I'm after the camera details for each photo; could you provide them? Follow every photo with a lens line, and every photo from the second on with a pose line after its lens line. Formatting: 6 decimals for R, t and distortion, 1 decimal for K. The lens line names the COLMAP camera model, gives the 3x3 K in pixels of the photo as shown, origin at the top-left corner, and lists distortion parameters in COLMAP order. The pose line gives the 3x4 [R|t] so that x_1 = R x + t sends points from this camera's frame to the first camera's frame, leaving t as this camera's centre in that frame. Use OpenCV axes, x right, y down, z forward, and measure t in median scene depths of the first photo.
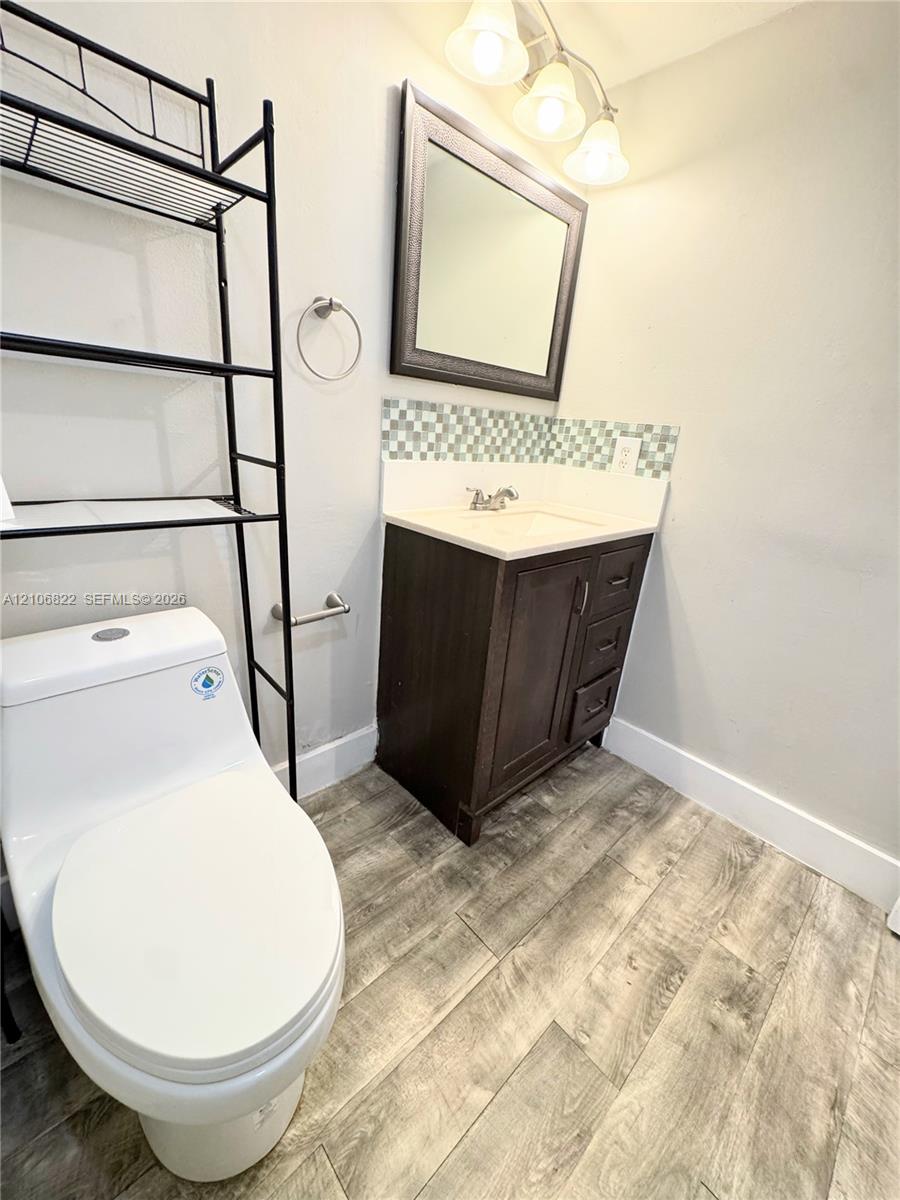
lens RADIAL K [[480.6, 0, 450.0], [0, 480.6, 600.0], [0, 0, 1]] dist [-0.003081, -0.000003]
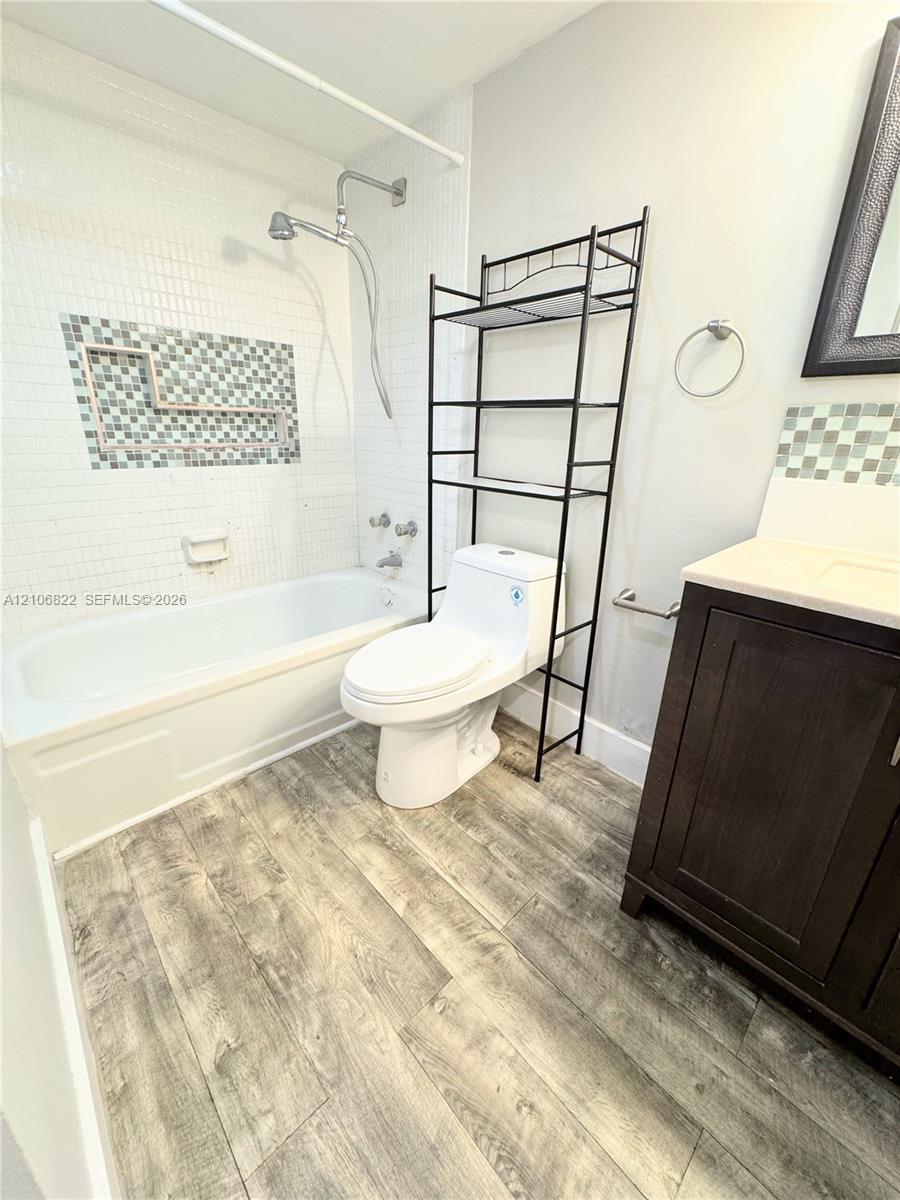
lens RADIAL K [[480.6, 0, 450.0], [0, 480.6, 600.0], [0, 0, 1]] dist [-0.003081, -0.000003]
pose [[0.009994, 0.256172, -0.966580, 0.801152], [-0.368023, 0.899722, 0.234647, -0.083925], [0.929763, 0.353378, 0.103269, 0.469912]]
